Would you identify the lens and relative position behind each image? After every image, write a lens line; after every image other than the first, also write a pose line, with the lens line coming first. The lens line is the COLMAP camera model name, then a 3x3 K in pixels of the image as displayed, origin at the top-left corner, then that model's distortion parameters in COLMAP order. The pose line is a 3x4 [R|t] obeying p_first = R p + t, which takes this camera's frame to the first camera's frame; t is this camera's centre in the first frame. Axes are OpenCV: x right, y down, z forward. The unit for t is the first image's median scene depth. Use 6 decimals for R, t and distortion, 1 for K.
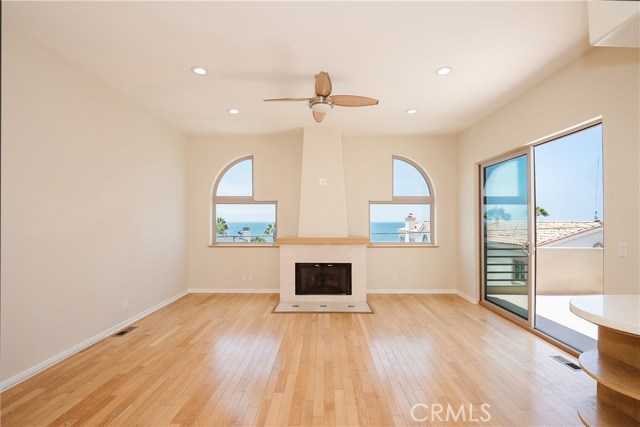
lens RADIAL K [[313.0, 0, 323.6], [0, 313.0, 221.8], [0, 0, 1]] dist [0.001134, -0.000121]
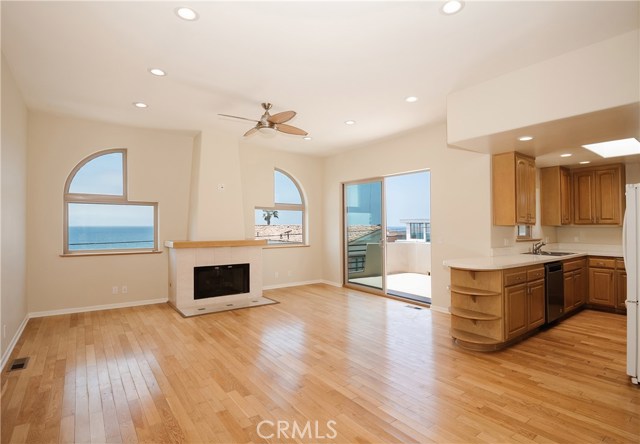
lens RADIAL K [[336.3, 0, 338.4], [0, 336.3, 224.0], [0, 0, 1]] dist [-0.001563, -0.000468]
pose [[0.790578, 0.004058, 0.612347, -0.380310], [-0.002261, 0.999991, -0.003707, -0.002298], [-0.612357, 0.001546, 0.790580, -0.121384]]
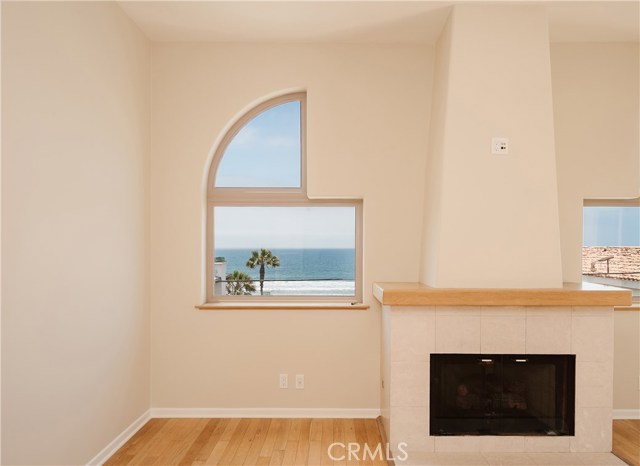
lens RADIAL K [[476.8, 0, 351.3], [0, 476.8, 253.0], [0, 0, 1]] dist [-0.012094, -0.002178]
pose [[0.999300, 0.006252, 0.036886, -0.212165], [-0.006587, 0.999938, 0.008981, -0.000066], [-0.036828, -0.009218, 0.999279, 0.406707]]
